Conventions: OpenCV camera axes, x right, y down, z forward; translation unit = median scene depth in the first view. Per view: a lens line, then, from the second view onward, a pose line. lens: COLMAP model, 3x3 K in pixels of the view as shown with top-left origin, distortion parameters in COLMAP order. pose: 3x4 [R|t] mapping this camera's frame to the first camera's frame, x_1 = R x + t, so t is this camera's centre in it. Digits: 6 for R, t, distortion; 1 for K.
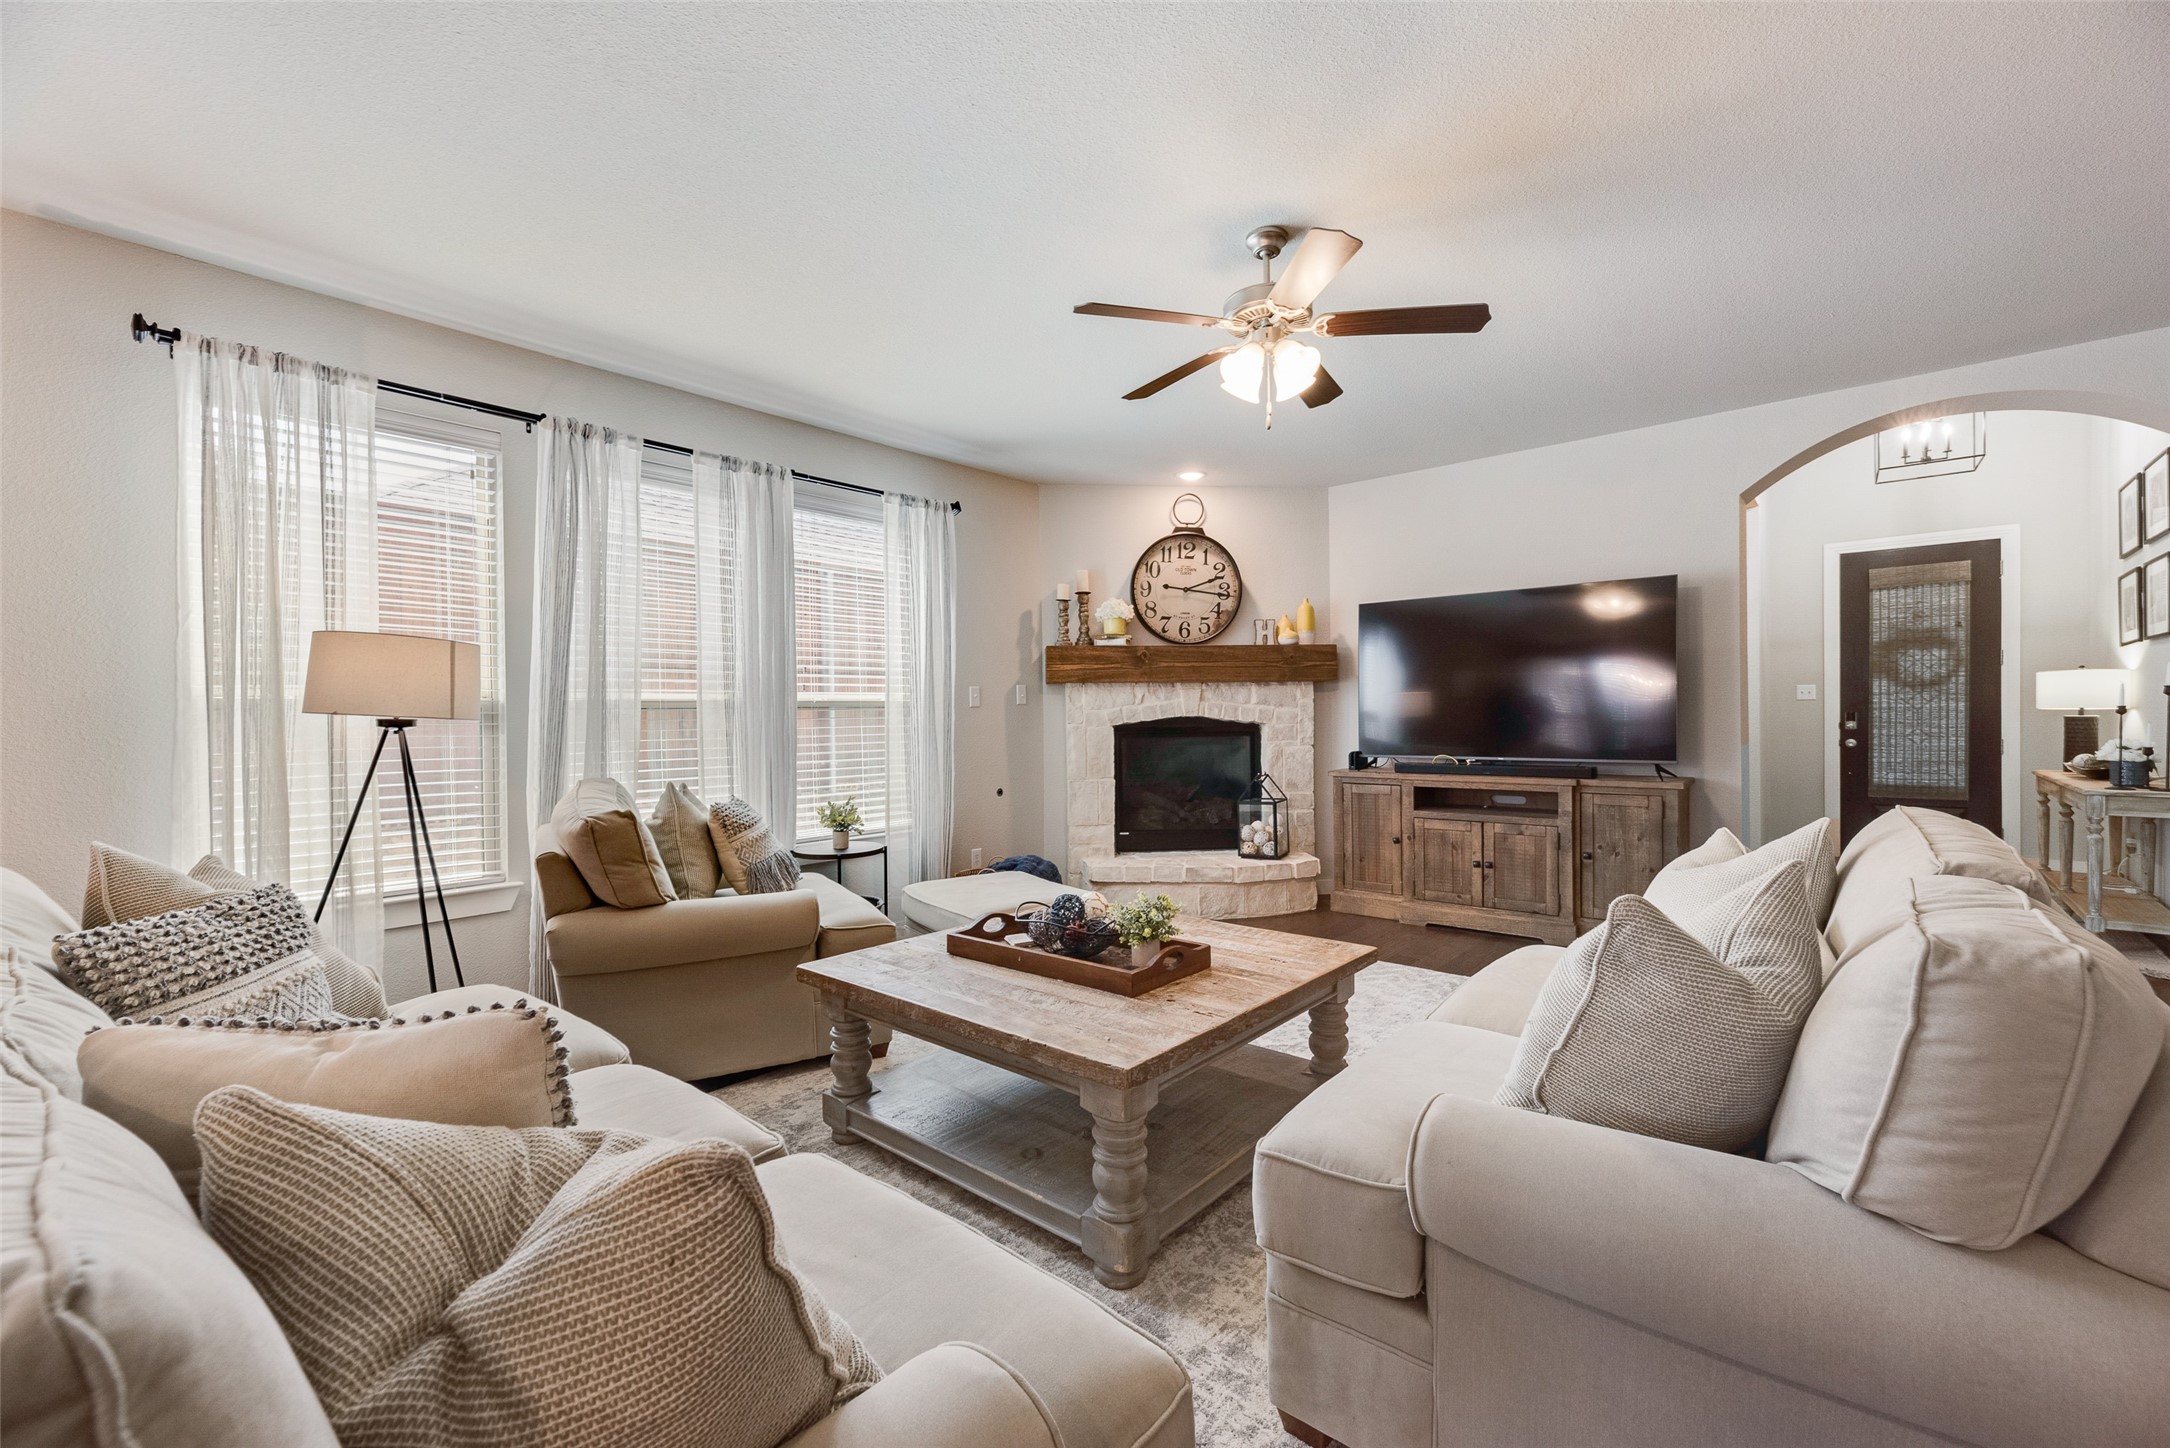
lens RADIAL K [[874.6, 0, 1089.9], [0, 874.6, 721.2], [0, 0, 1]] dist [-0.000375, 0.000112]
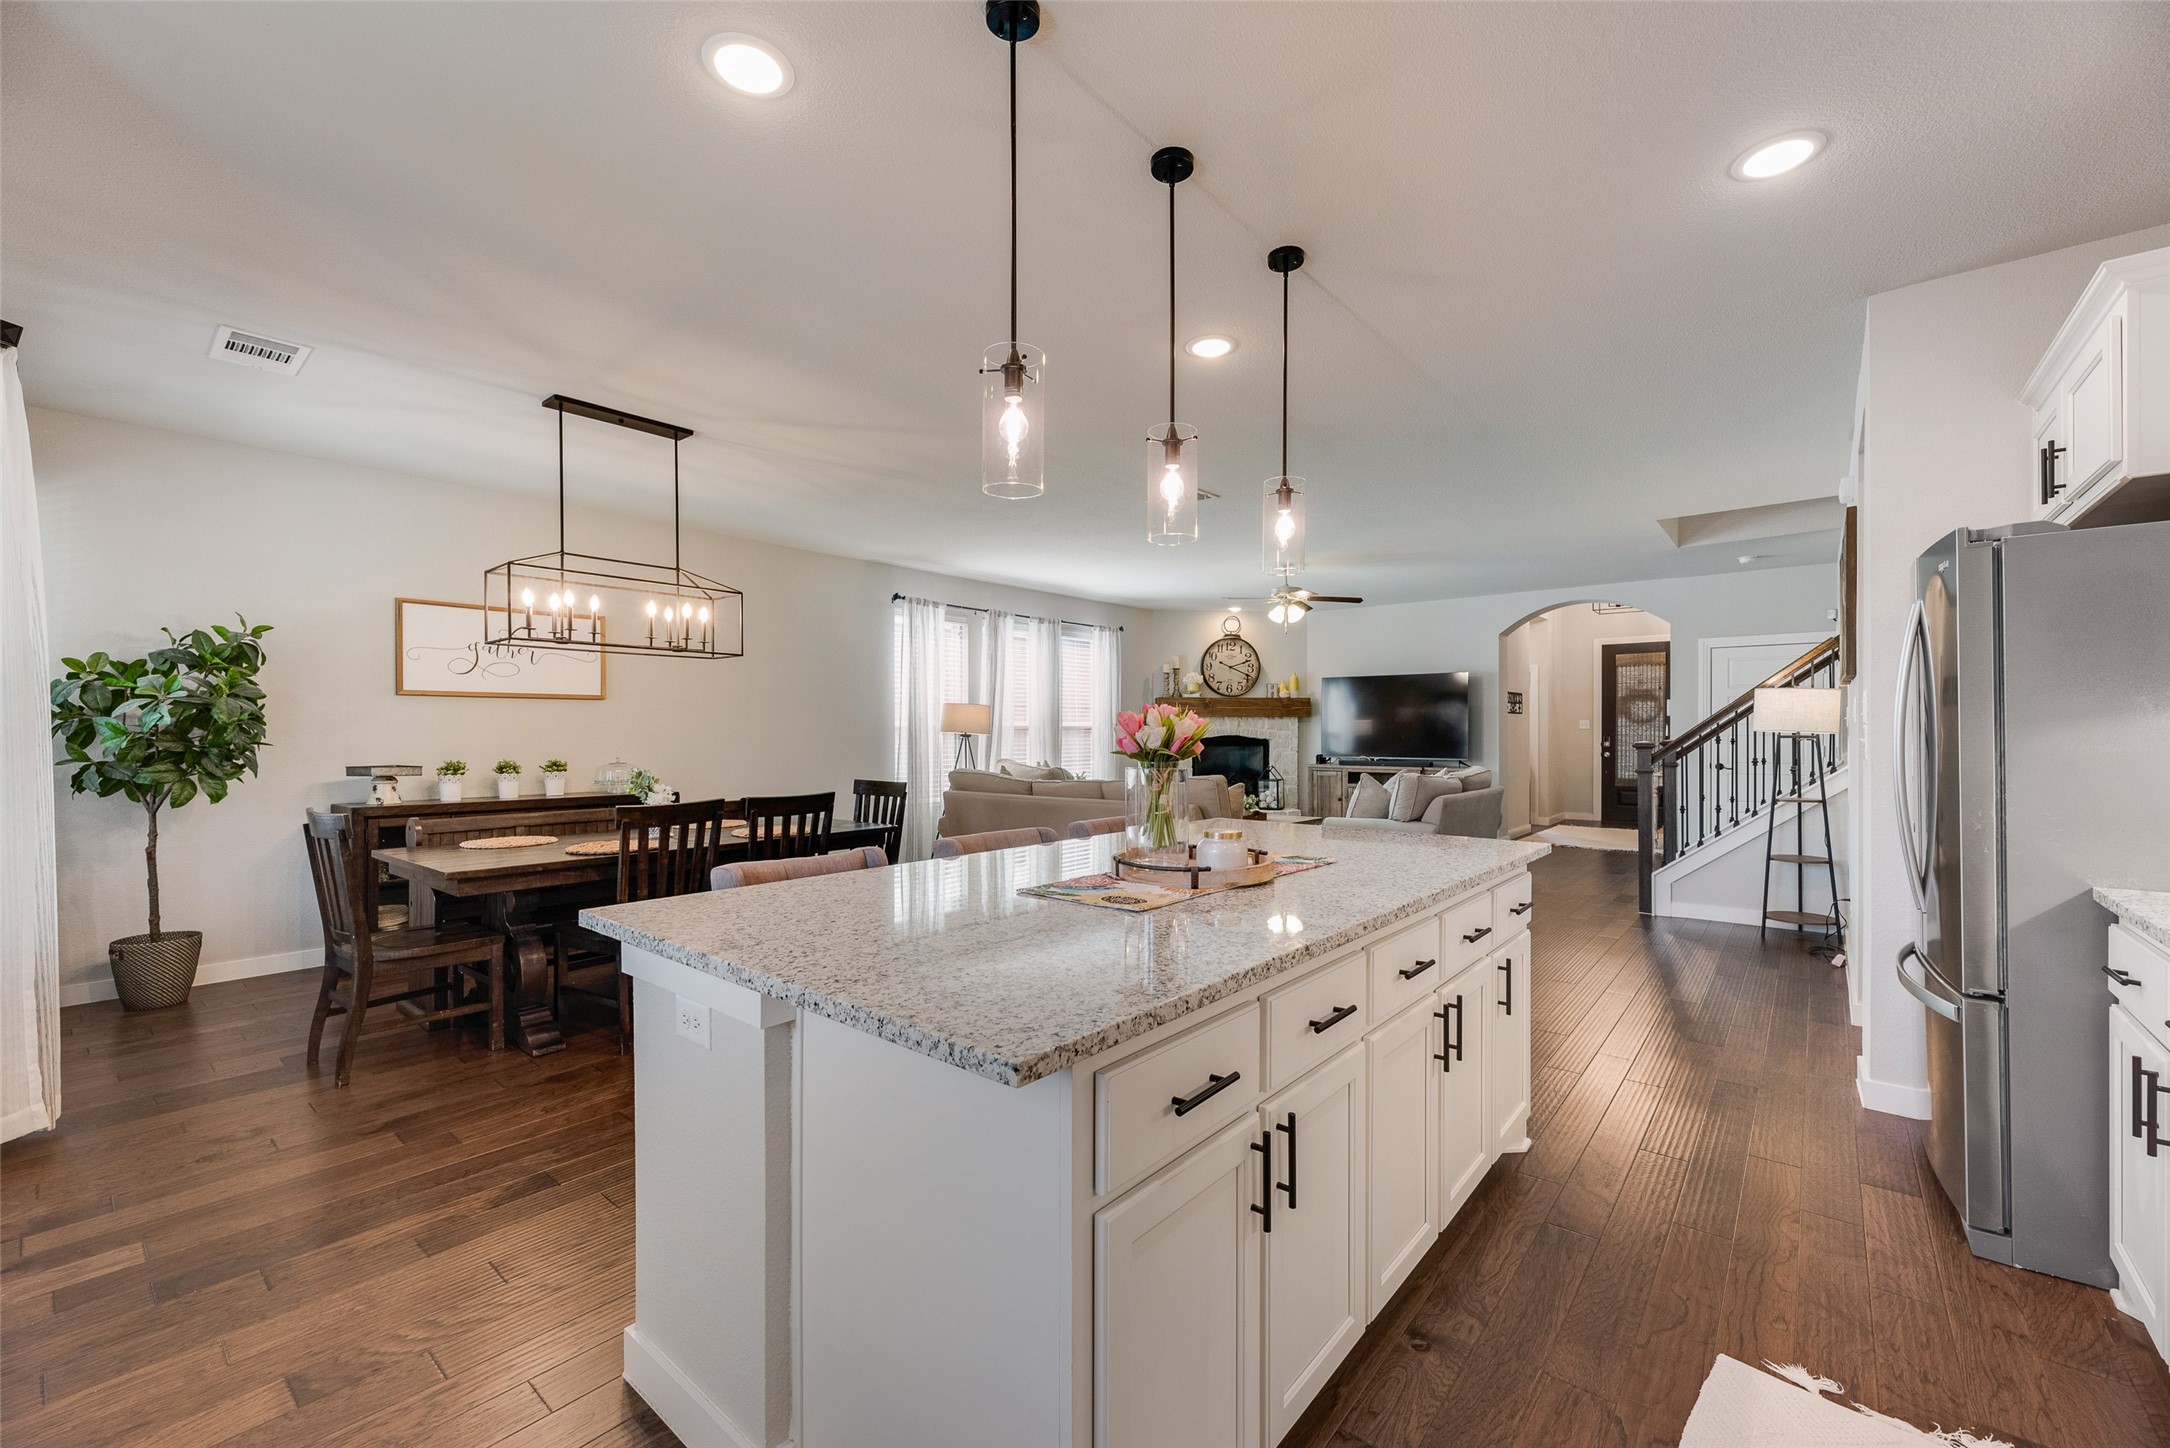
lens RADIAL K [[874.6, 0, 1079.9], [0, 874.6, 729.8], [0, 0, 1]] dist [-0.000375, 0.000112]
pose [[0.999838, 0.011159, 0.014136, -0.238899], [-0.011048, 0.999908, -0.007848, 0.001799], [-0.014222, 0.007690, 0.999869, -0.871913]]
